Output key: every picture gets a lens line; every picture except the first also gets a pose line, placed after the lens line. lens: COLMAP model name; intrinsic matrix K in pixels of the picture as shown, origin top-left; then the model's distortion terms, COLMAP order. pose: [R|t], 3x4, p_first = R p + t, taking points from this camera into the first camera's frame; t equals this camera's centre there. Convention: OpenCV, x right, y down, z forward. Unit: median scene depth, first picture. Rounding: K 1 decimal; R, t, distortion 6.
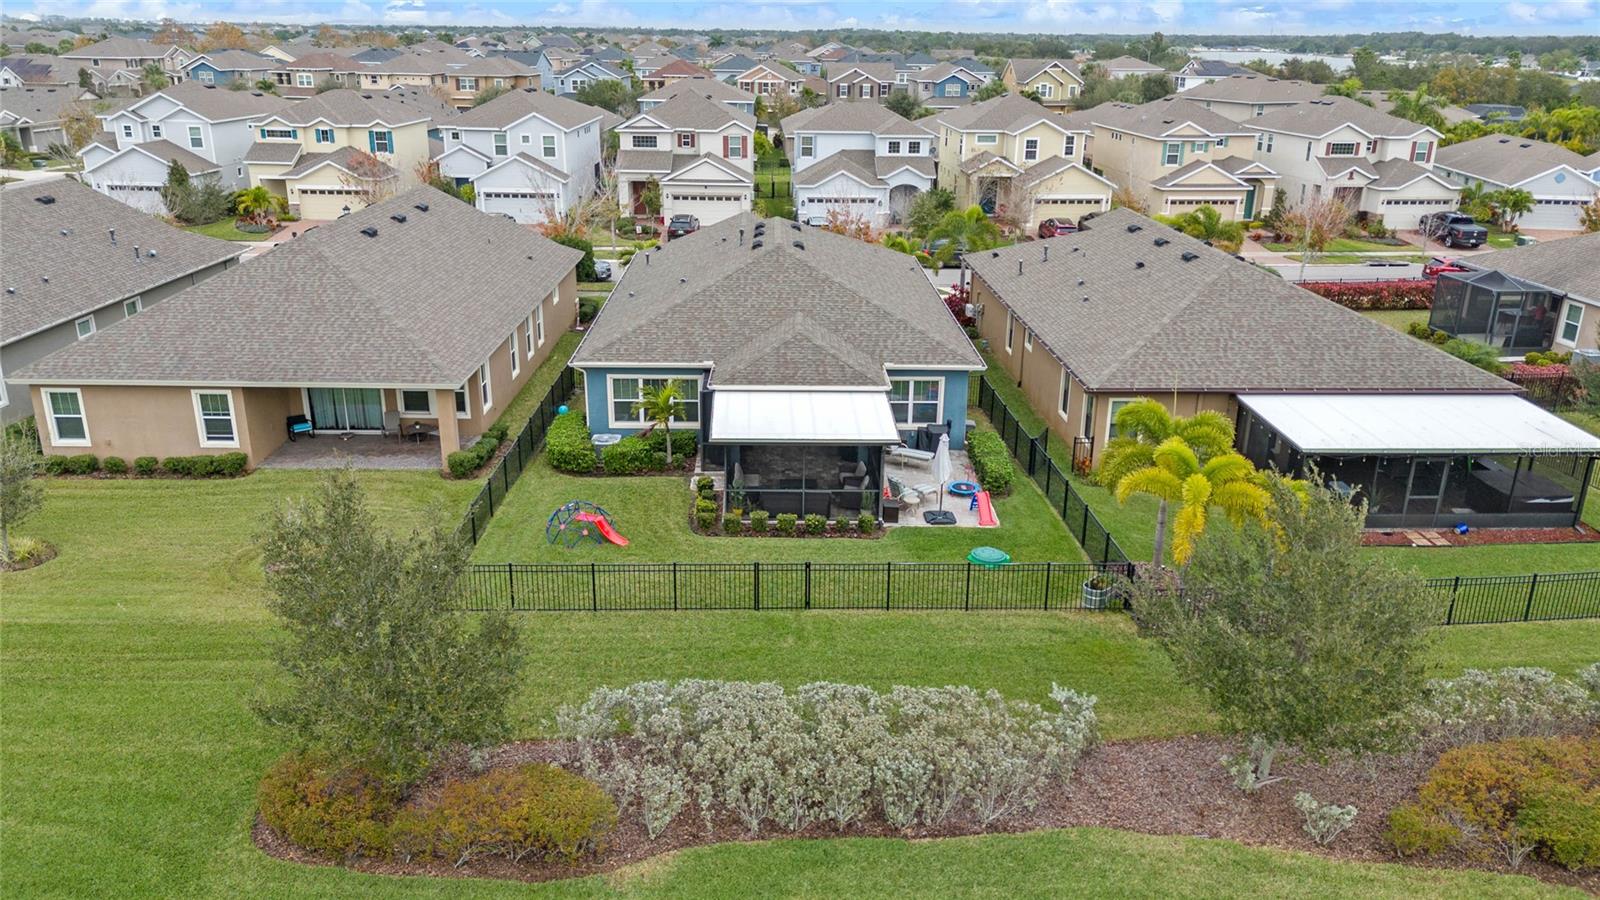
lens RADIAL K [[1143.4, 0, 800.0], [0, 1143.4, 450.0], [0, 0, 1]] dist [0.042602, -0.046266]
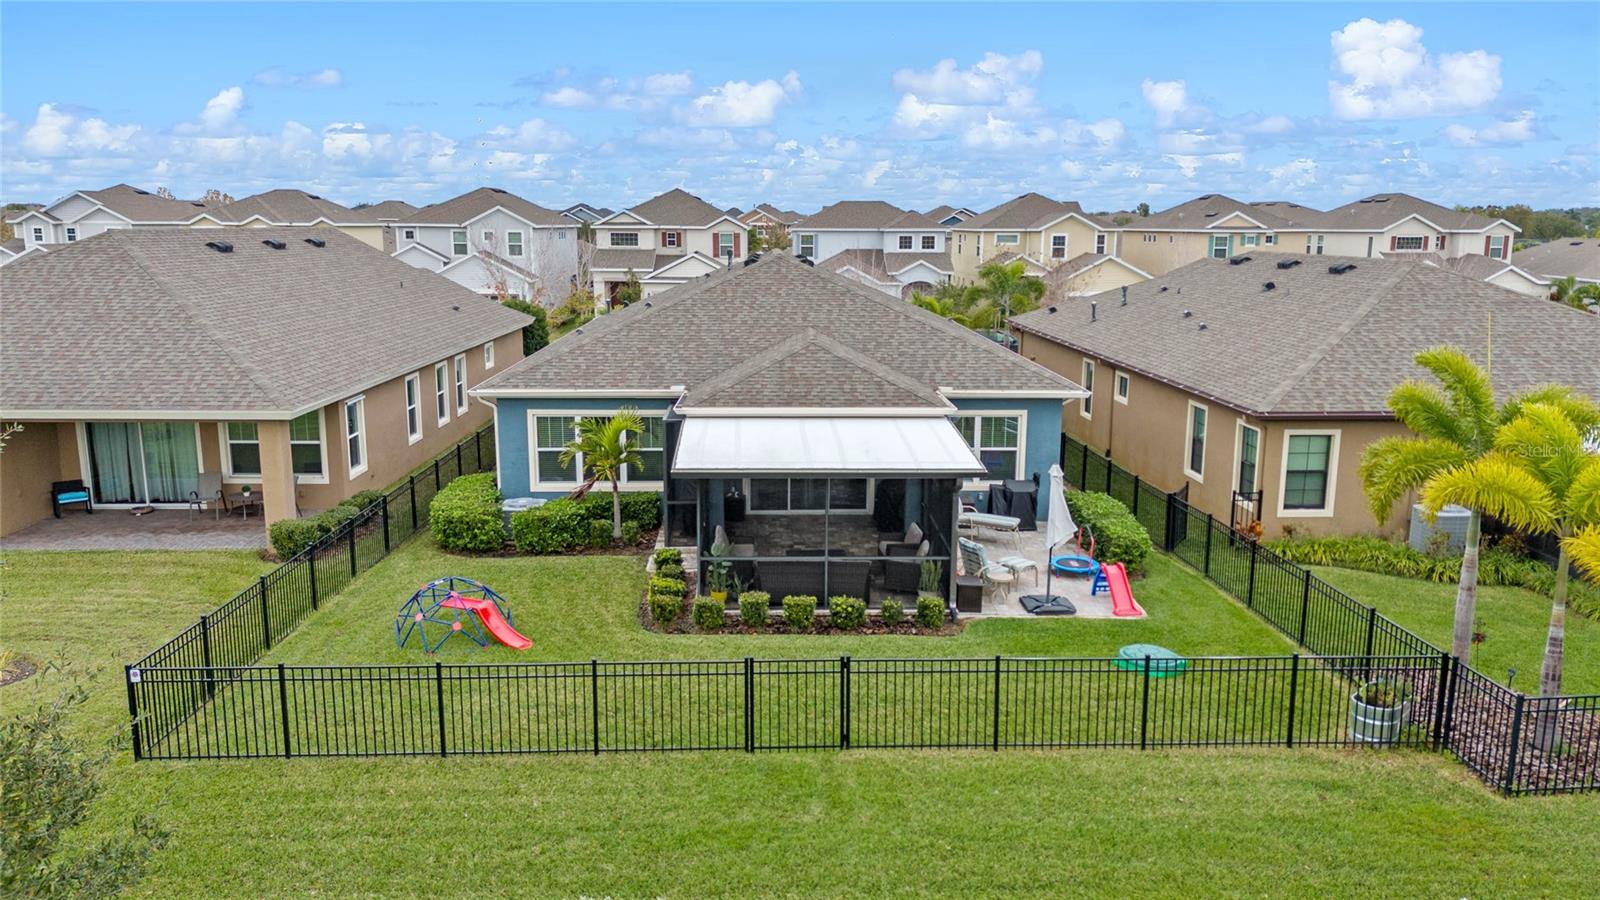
lens RADIAL K [[1143.4, 0, 800.0], [0, 1143.4, 450.0], [0, 0, 1]] dist [0.042602, -0.046266]
pose [[0.999943, -0.009626, 0.004590, -0.011770], [0.010210, 0.988417, -0.151421, 0.062530], [-0.003079, 0.151460, 0.988459, 0.343751]]
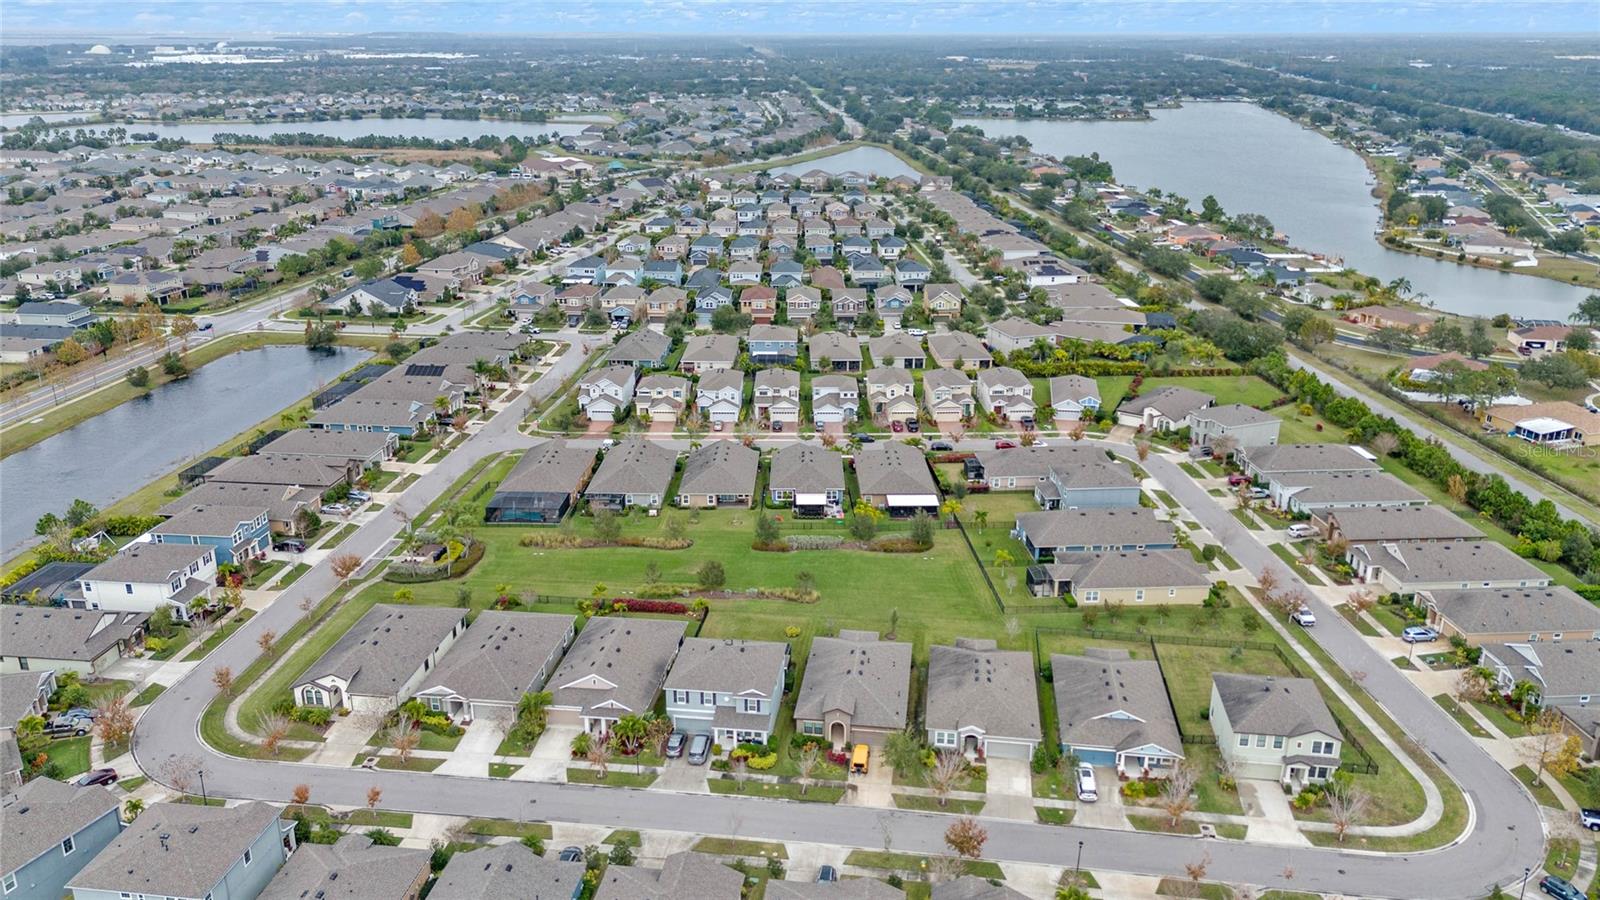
lens RADIAL K [[1143.4, 0, 800.0], [0, 1143.4, 450.0], [0, 0, 1]] dist [0.042602, -0.046266]
pose [[0.999601, -0.003514, -0.028036, 0.103914], [0.003424, 0.999989, -0.003287, -0.249536], [0.028047, 0.003189, 0.999602, -4.622971]]
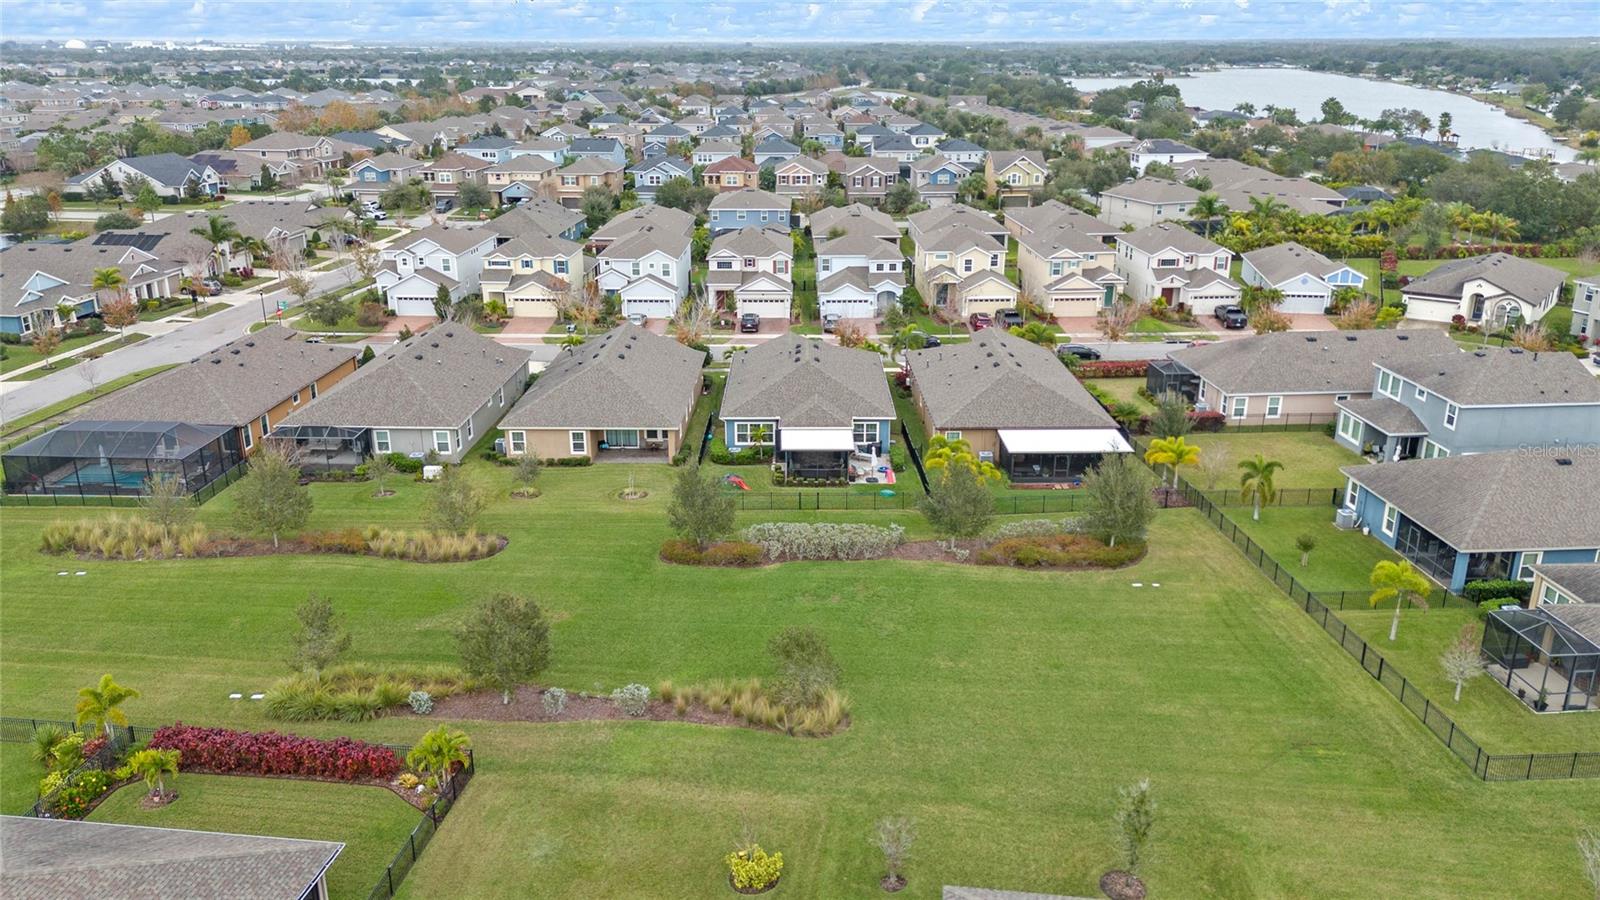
lens RADIAL K [[1141.1, 0, 799.2], [0, 1141.1, 484.7], [0, 0, 1]] dist [0.041588, -0.001367]
pose [[0.999560, -0.005317, -0.029185, 0.032252], [0.005867, 0.999806, 0.018788, 0.019356], [0.029079, -0.018951, 0.999397, -1.369795]]
